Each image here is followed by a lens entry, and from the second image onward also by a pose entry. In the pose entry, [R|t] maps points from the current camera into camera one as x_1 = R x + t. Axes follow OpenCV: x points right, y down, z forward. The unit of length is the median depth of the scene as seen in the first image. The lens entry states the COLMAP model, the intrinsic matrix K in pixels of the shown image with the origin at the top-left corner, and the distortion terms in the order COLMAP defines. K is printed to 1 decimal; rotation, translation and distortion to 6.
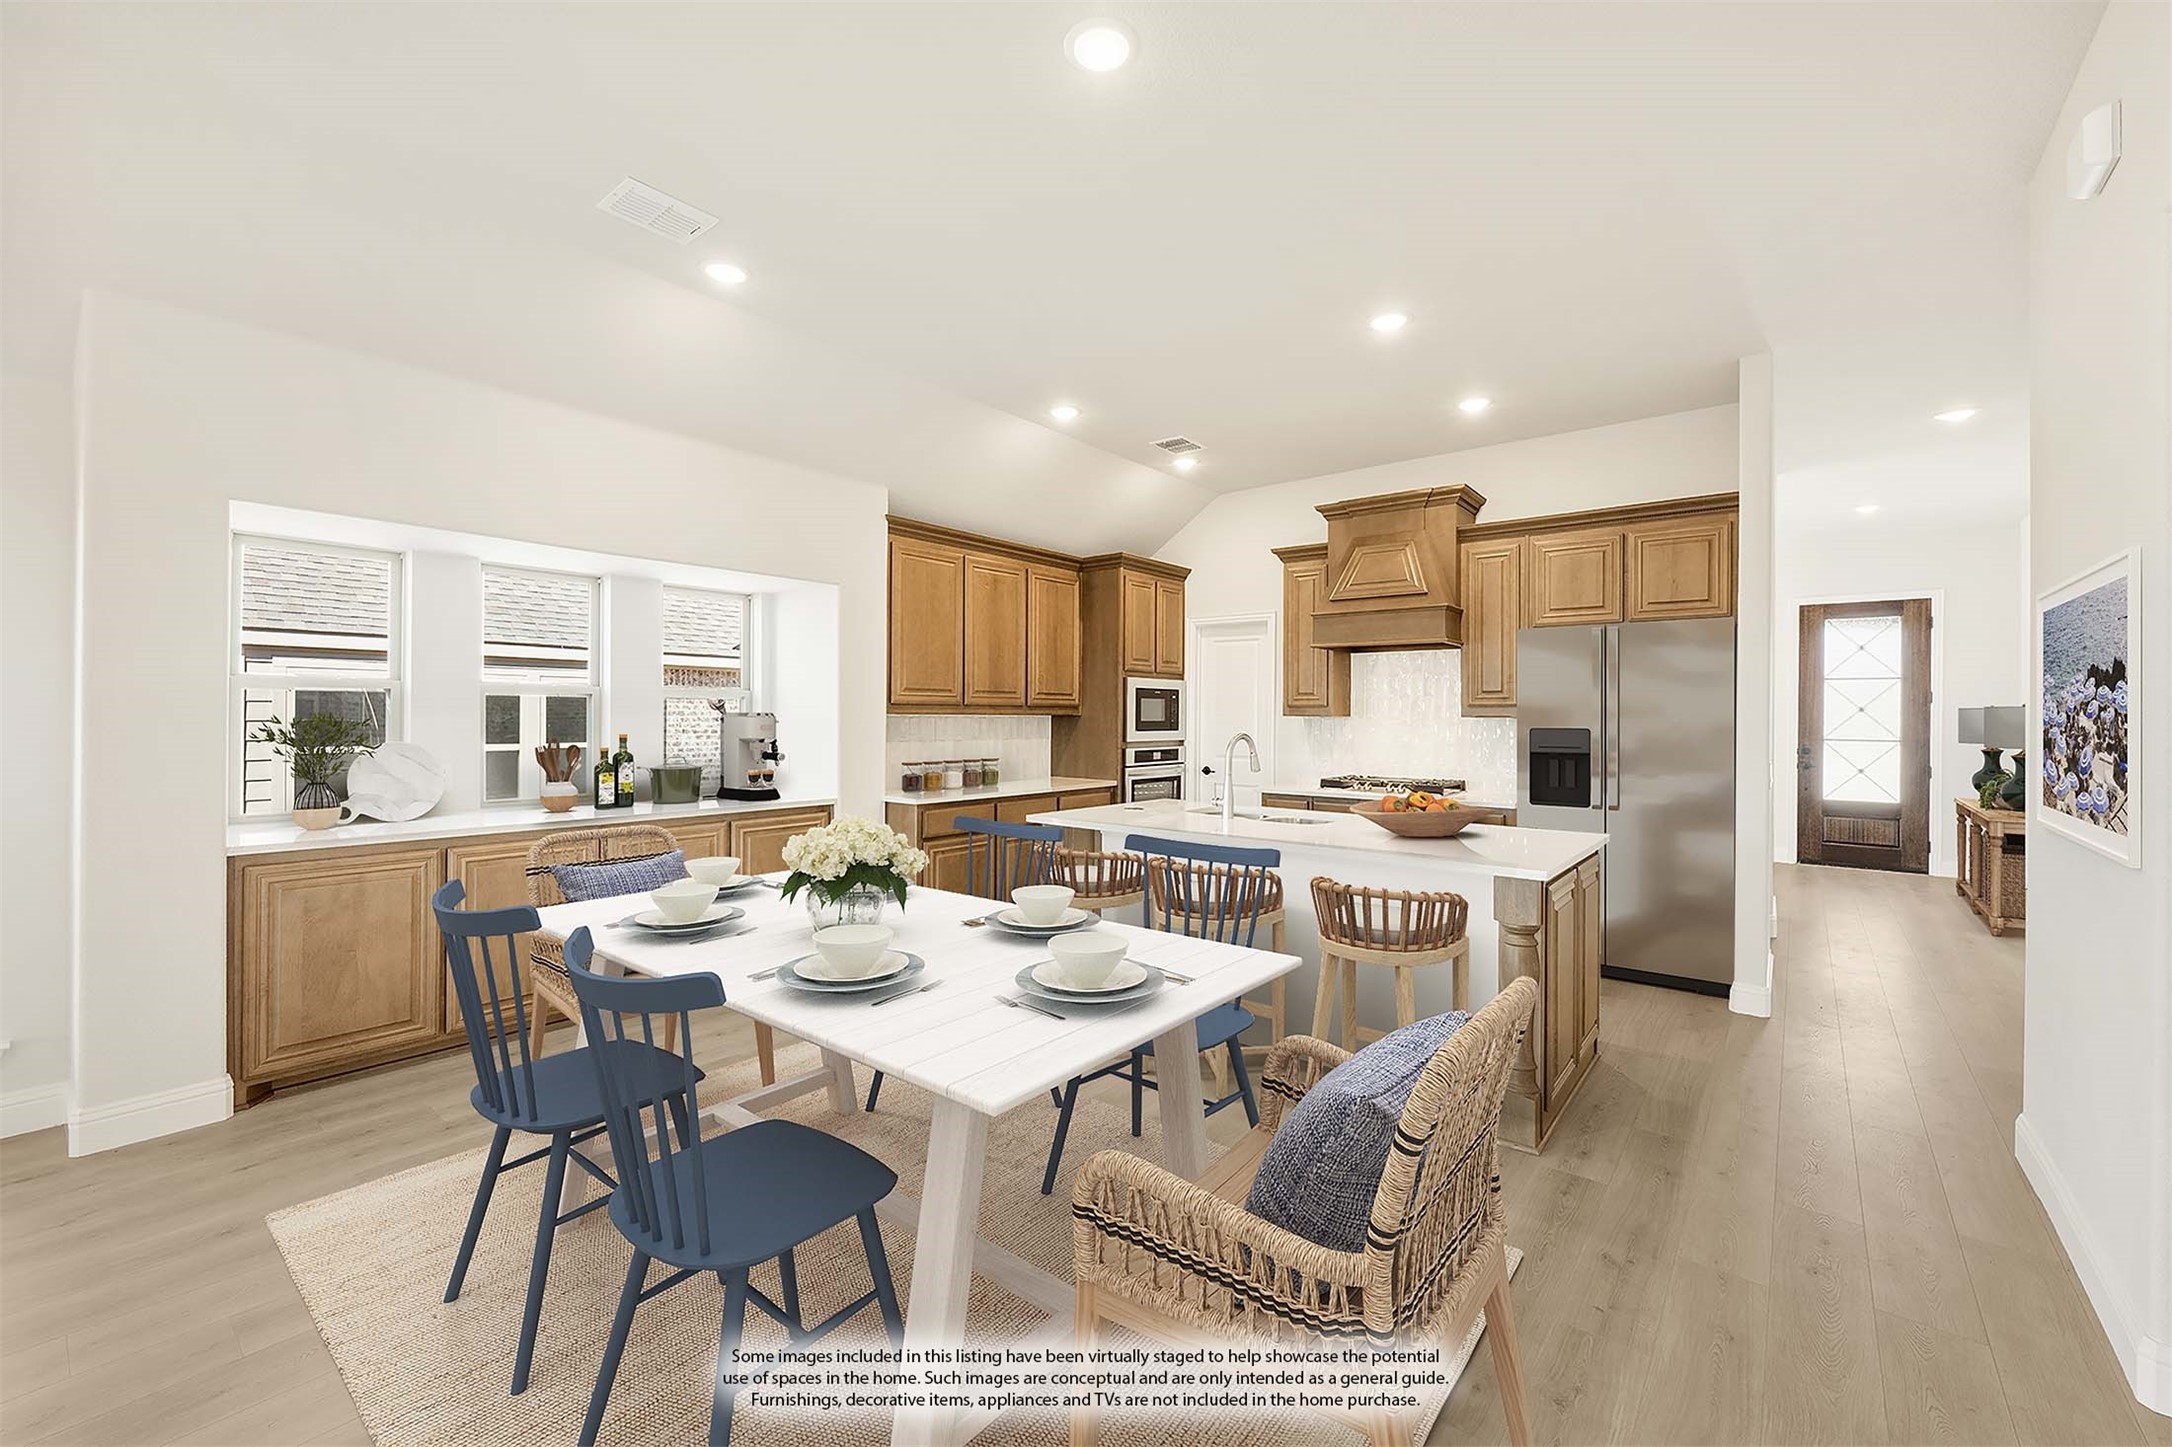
lens RADIAL K [[882.1, 0, 1085.9], [0, 882.1, 713.0], [0, 0, 1]] dist [-0.002057, -0.000134]
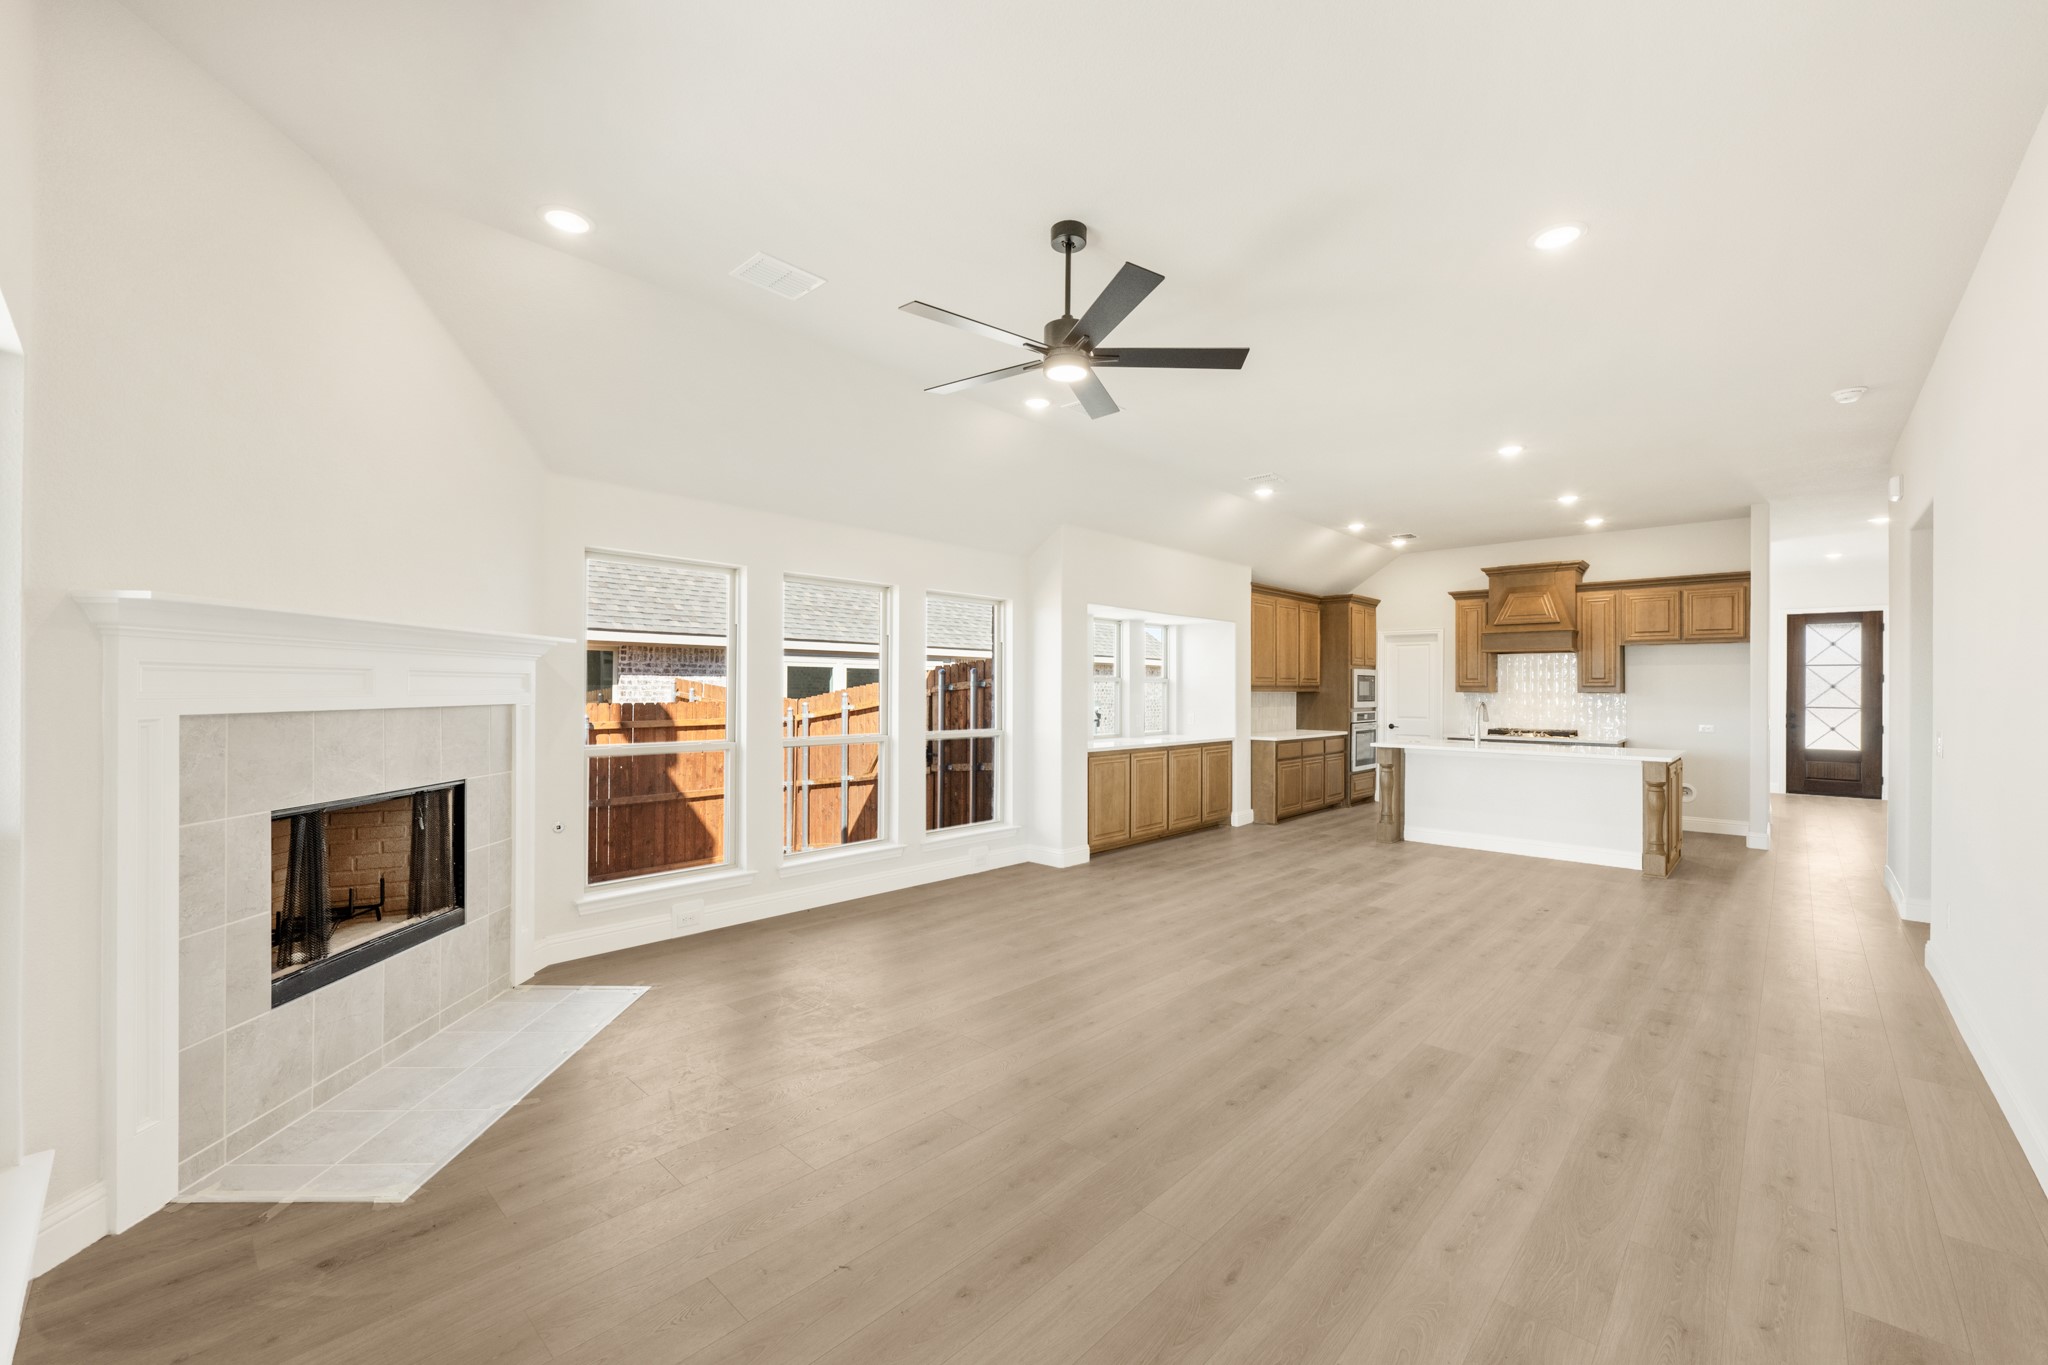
lens RADIAL K [[824.7, 0, 1017.7], [0, 824.7, 684.8], [0, 0, 1]] dist [-0.000327, -0.000031]
pose [[0.997356, -0.002000, -0.072638, -0.506779], [0.001770, 0.999993, -0.003237, -0.007176], [0.072644, 0.003100, 0.997353, -0.636162]]
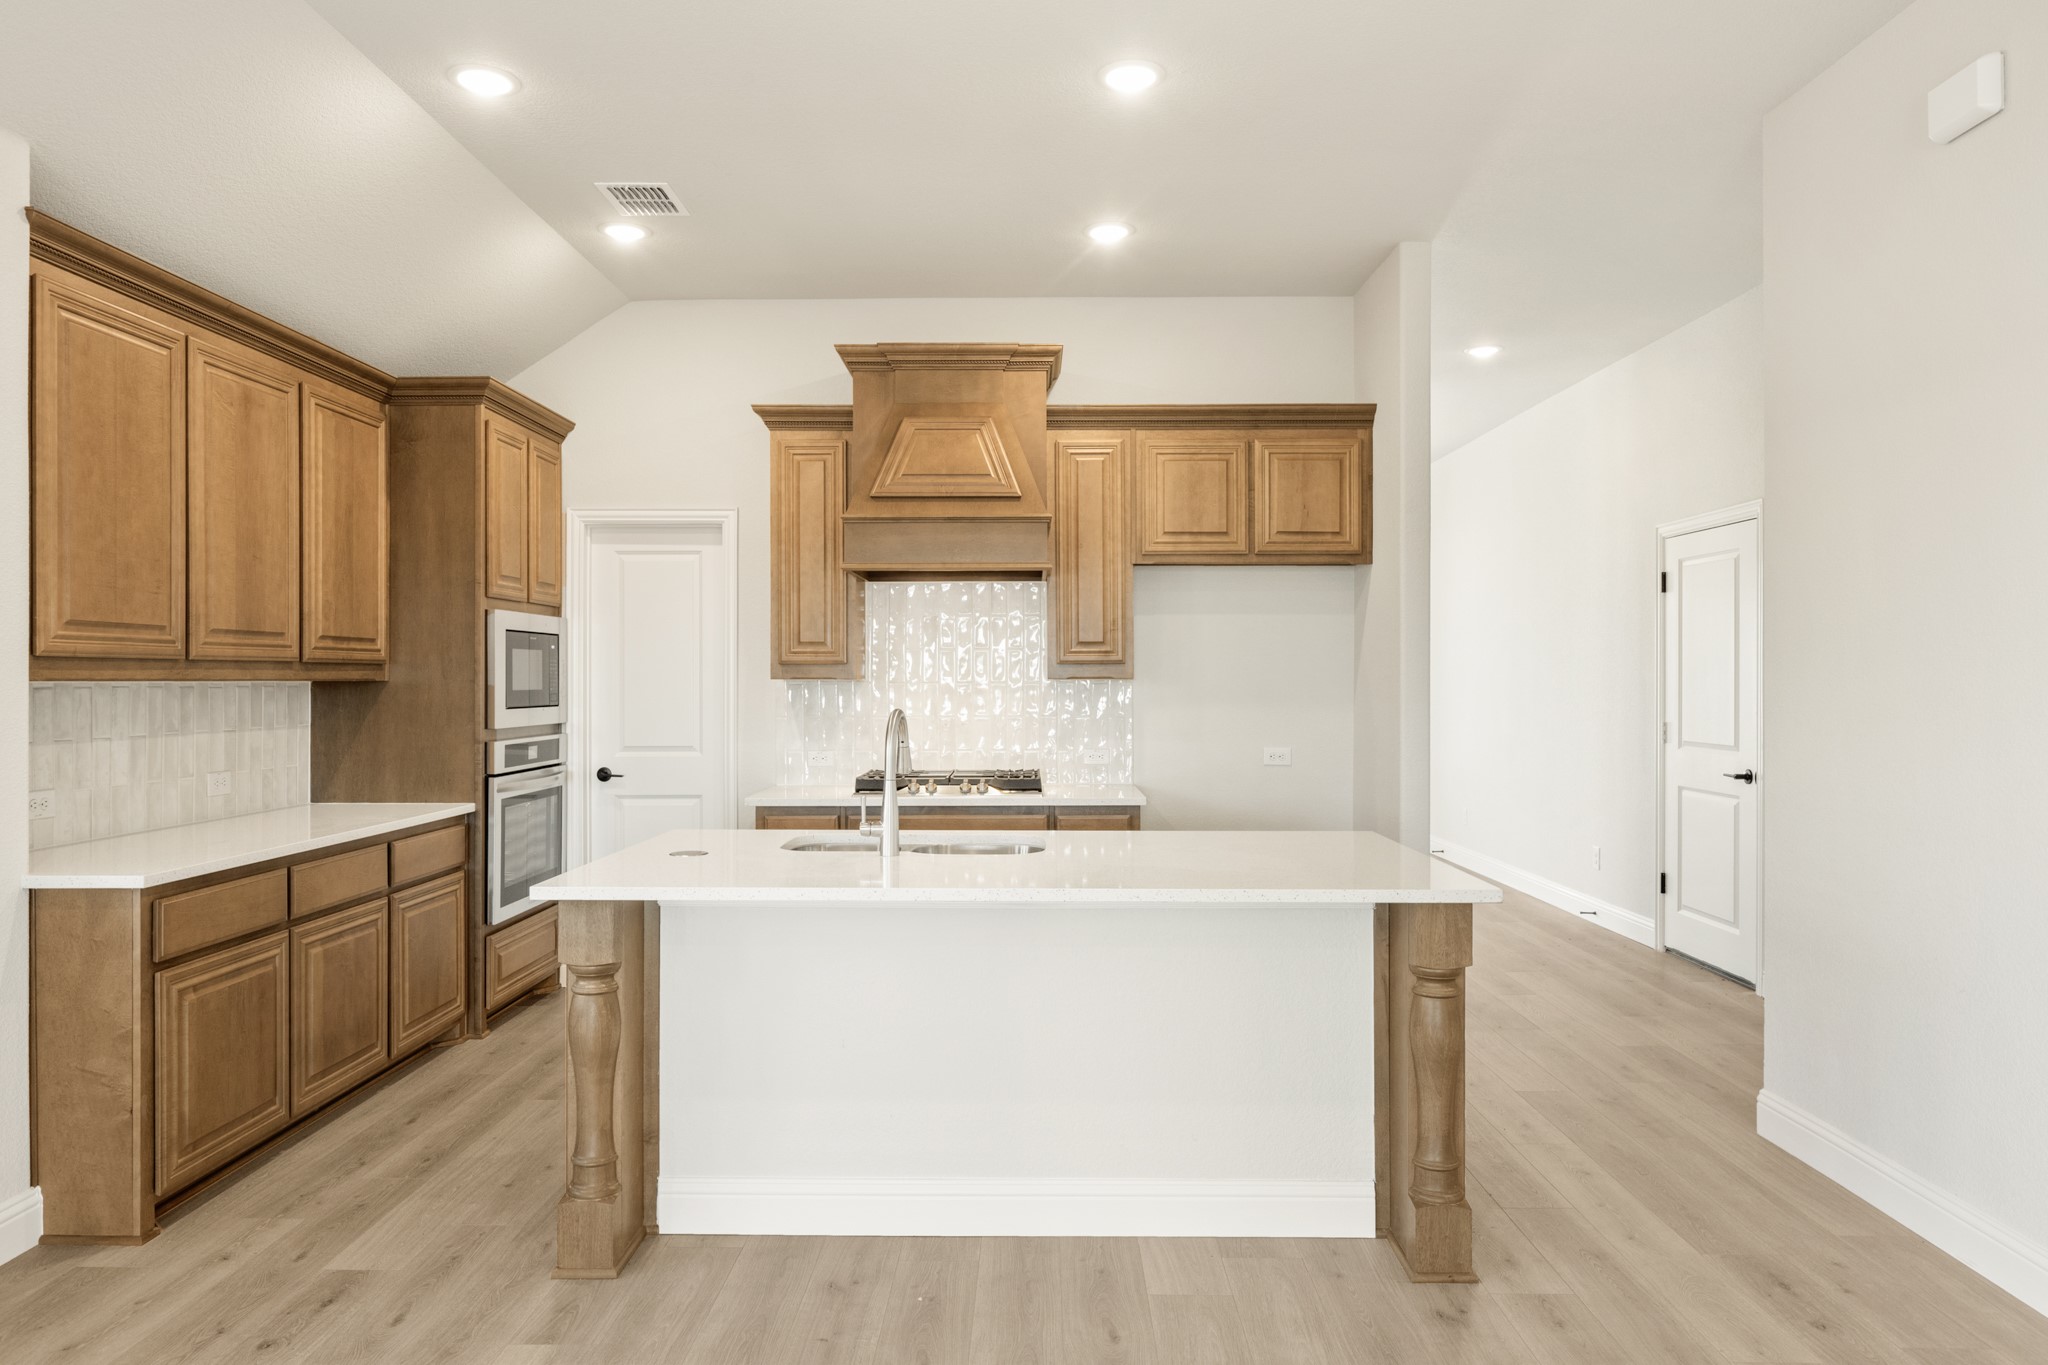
lens RADIAL K [[1301.0, 0, 1026.5], [0, 1301.0, 677.2], [0, 0, 1]] dist [0.000751, -0.000874]
pose [[0.782241, -0.006057, 0.622946, -0.209763], [0.004826, 0.999982, 0.003662, -0.000381], [-0.622957, 0.000141, 0.782256, 0.187411]]
